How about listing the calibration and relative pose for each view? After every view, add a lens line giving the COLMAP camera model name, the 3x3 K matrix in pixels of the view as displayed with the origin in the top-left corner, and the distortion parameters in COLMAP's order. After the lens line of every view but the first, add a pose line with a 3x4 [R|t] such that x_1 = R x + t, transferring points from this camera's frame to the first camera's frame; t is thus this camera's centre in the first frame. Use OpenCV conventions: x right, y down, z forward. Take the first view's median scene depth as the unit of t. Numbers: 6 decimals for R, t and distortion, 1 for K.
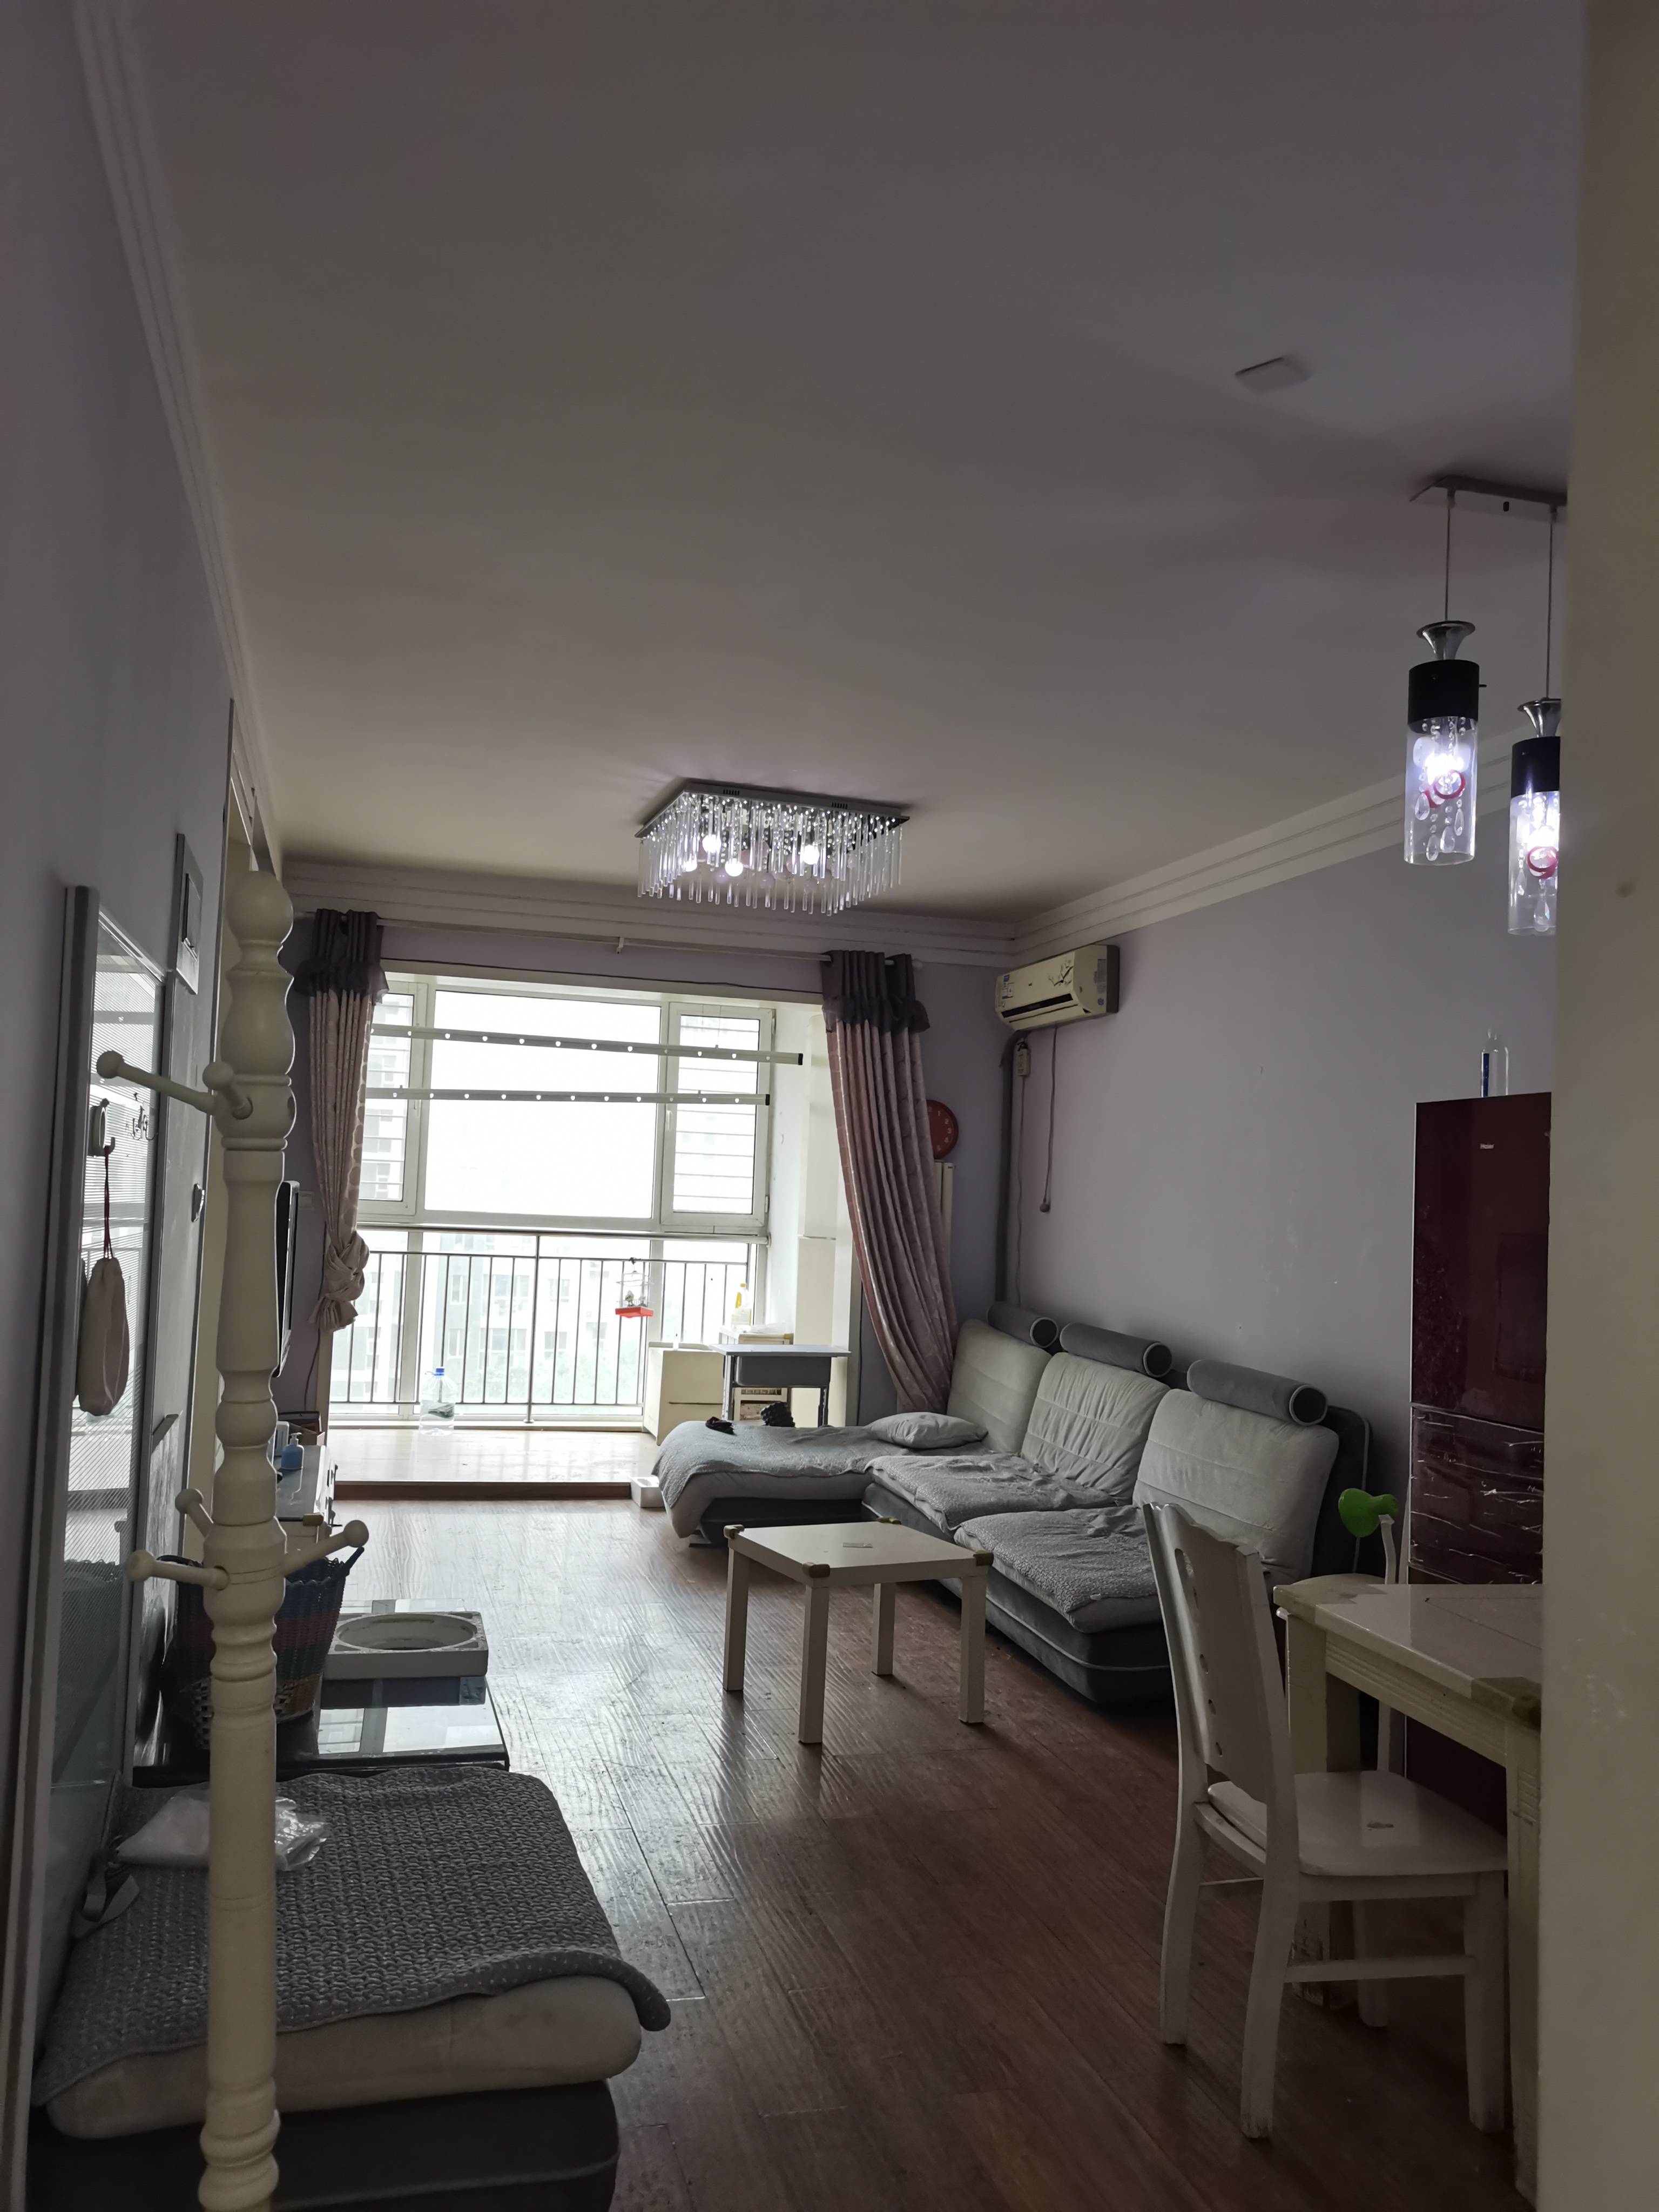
lens RADIAL K [[1707.5, 0, 839.3], [0, 1707.5, 1111.5], [0, 0, 1]] dist [0.007420, 0.000405]
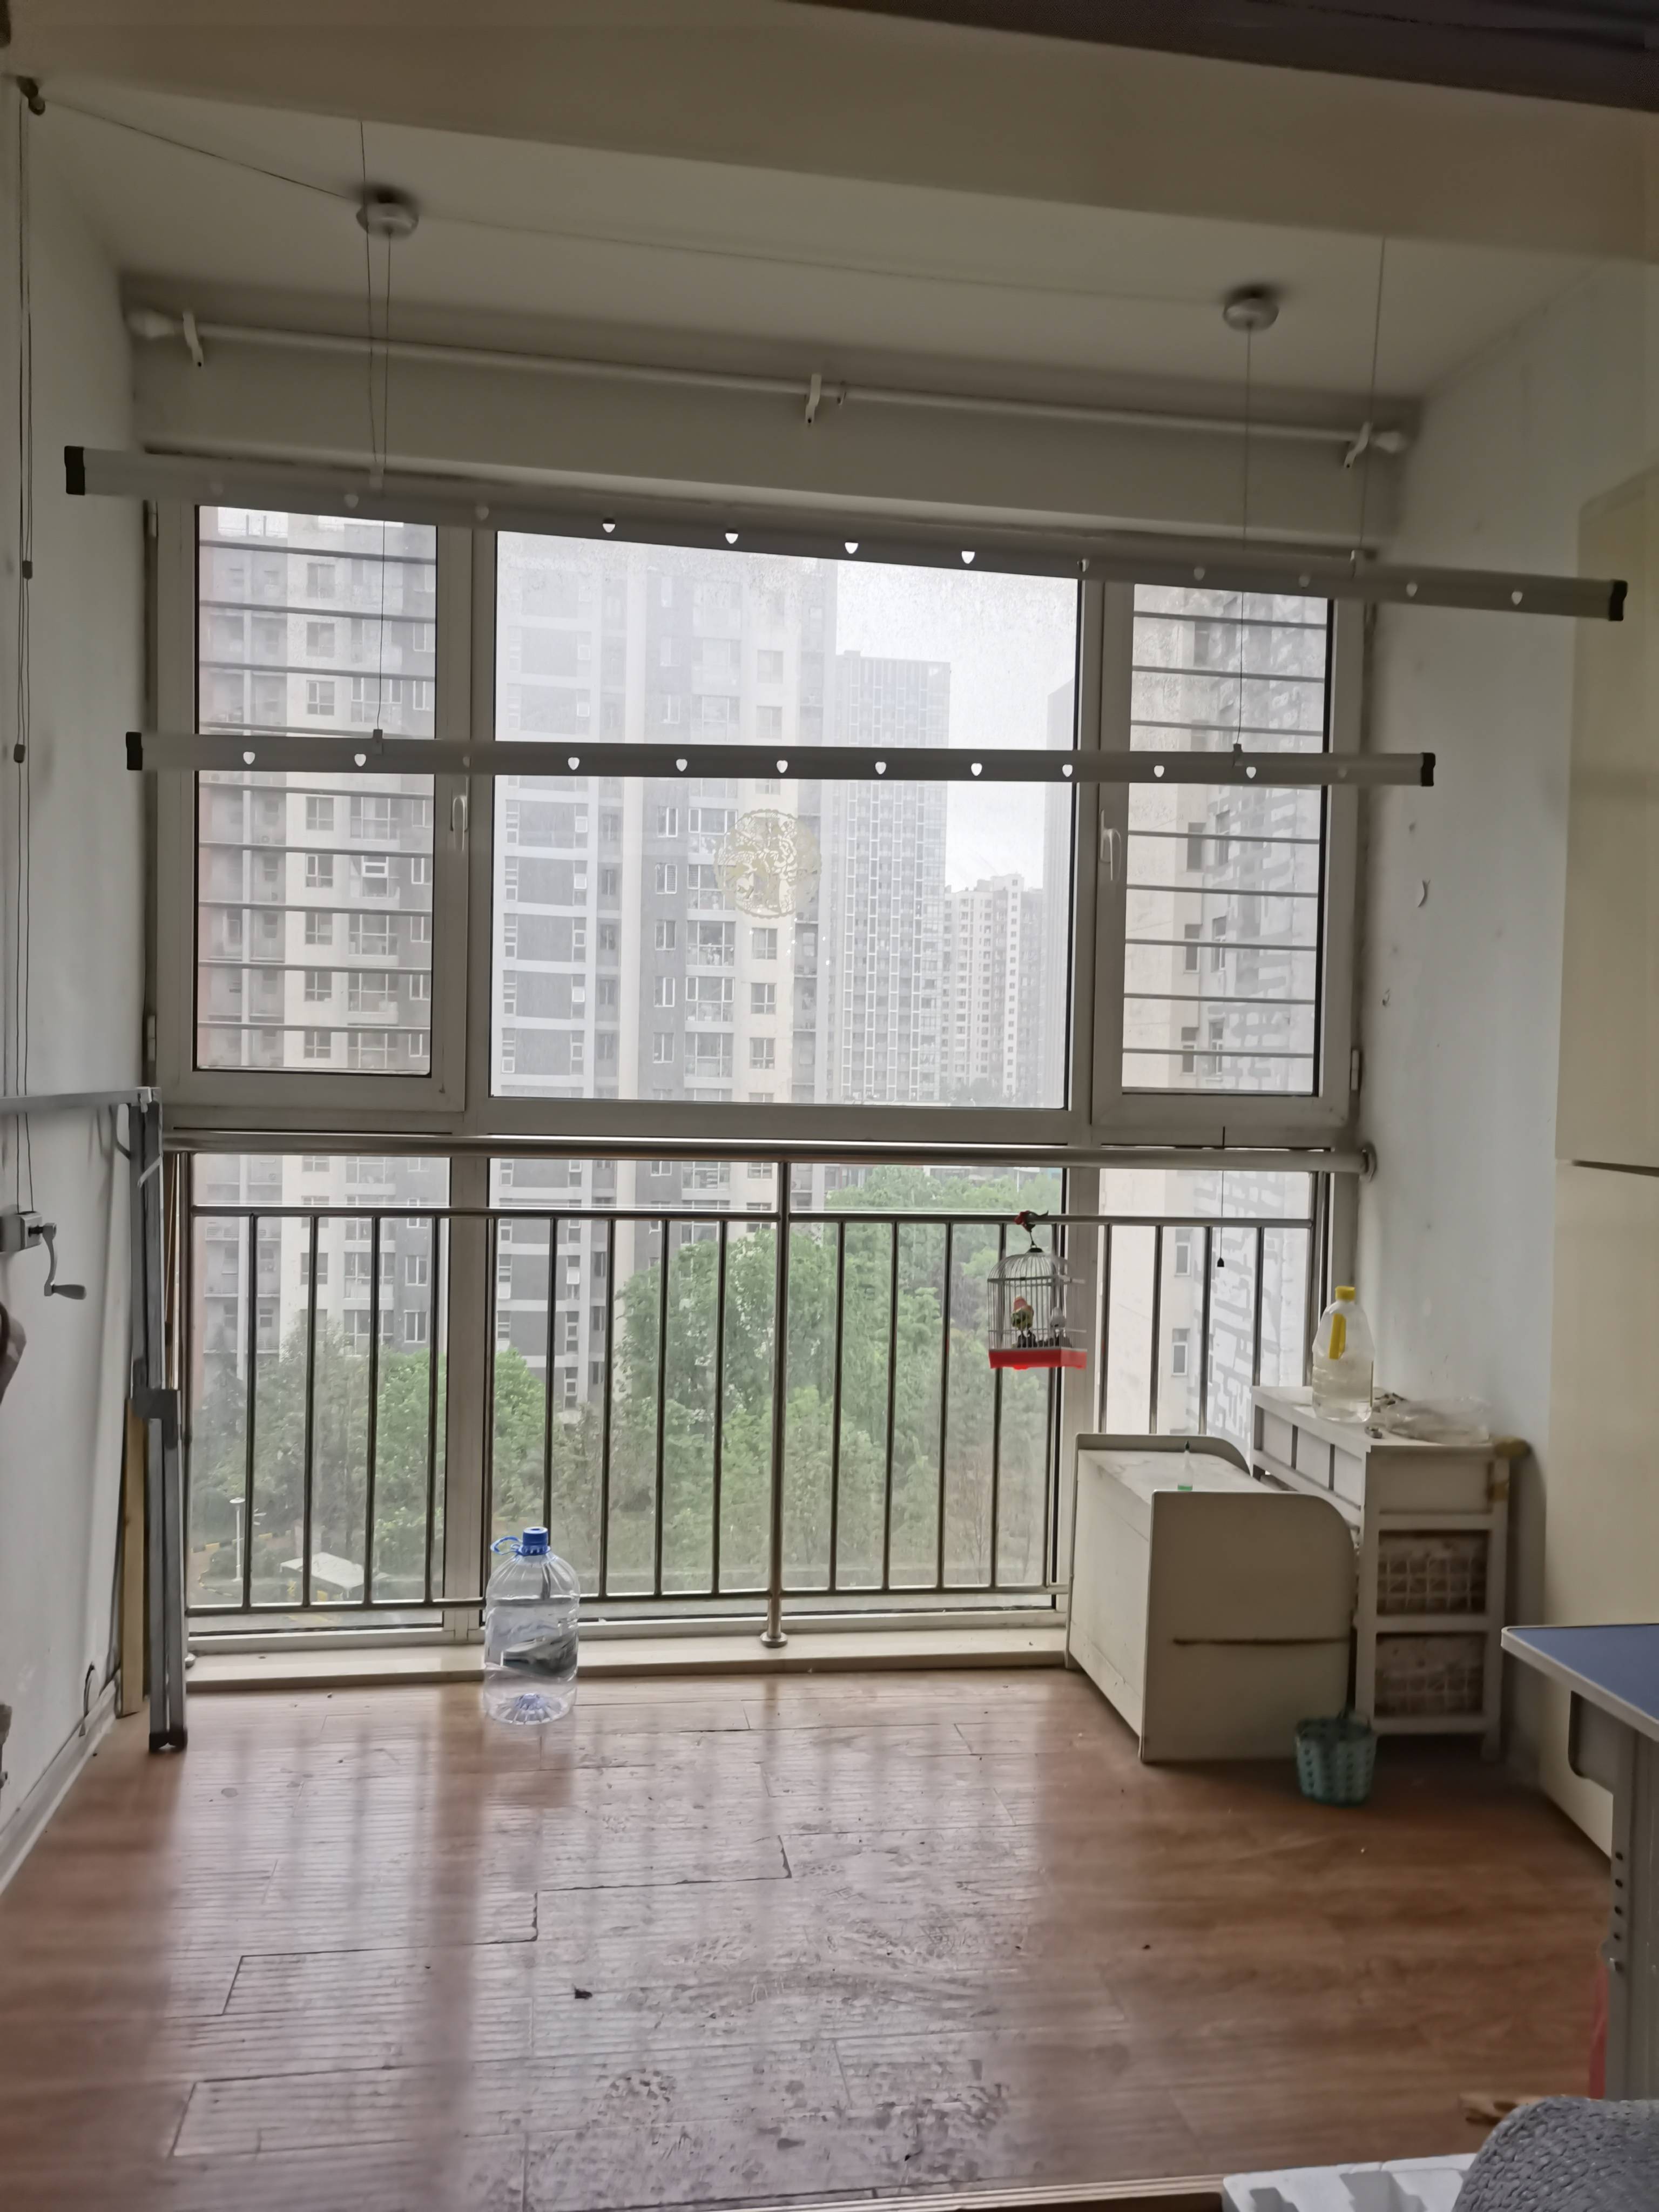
lens RADIAL K [[1707.5, 0, 822.0], [0, 1707.5, 1108.4], [0, 0, 1]] dist [0.007420, 0.000405]
pose [[0.994026, -0.010156, -0.108674, -0.124874], [0.019370, 0.996272, 0.084067, 0.028355], [0.107415, -0.085670, 0.990516, 0.615042]]
